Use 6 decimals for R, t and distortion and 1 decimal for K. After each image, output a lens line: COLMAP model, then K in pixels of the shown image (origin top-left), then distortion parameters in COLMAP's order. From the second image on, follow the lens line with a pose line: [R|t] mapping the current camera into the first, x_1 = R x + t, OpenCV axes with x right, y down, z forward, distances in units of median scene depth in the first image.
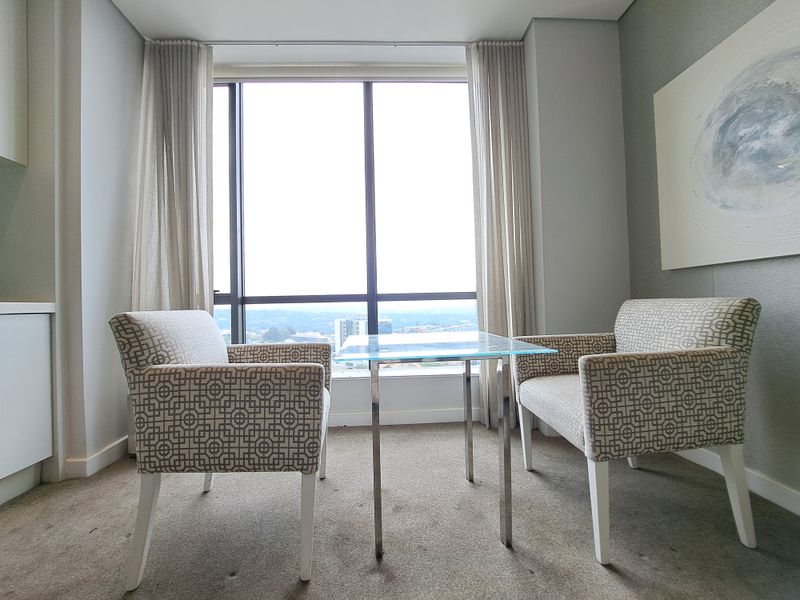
lens RADIAL K [[320.3, 0, 393.3], [0, 320.3, 300.5], [0, 0, 1]] dist [-0.015378, -0.000466]
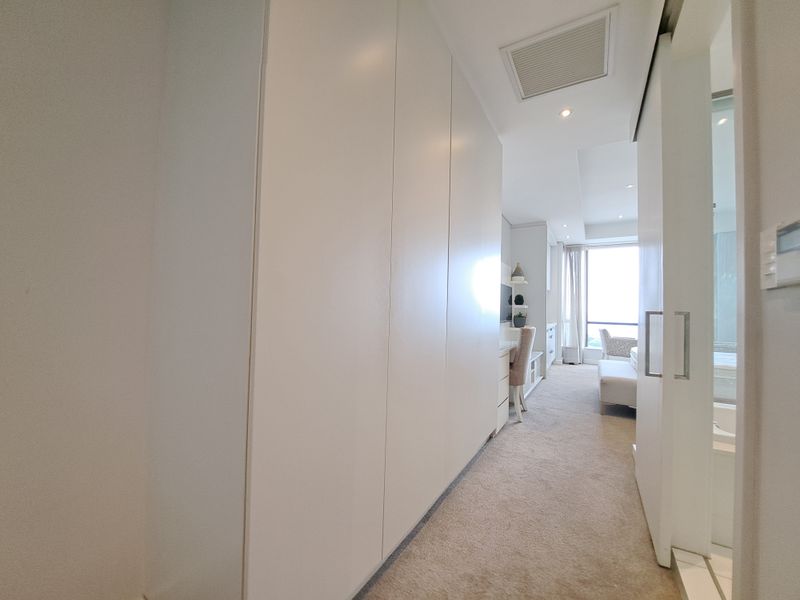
lens RADIAL K [[320.3, 0, 393.3], [0, 320.3, 300.5], [0, 0, 1]] dist [-0.015378, -0.000466]
pose [[0.825615, 0.025537, -0.563656, -0.358389], [-0.036556, 0.999297, -0.008272, -0.136762], [0.563048, 0.027435, 0.825968, -2.959195]]
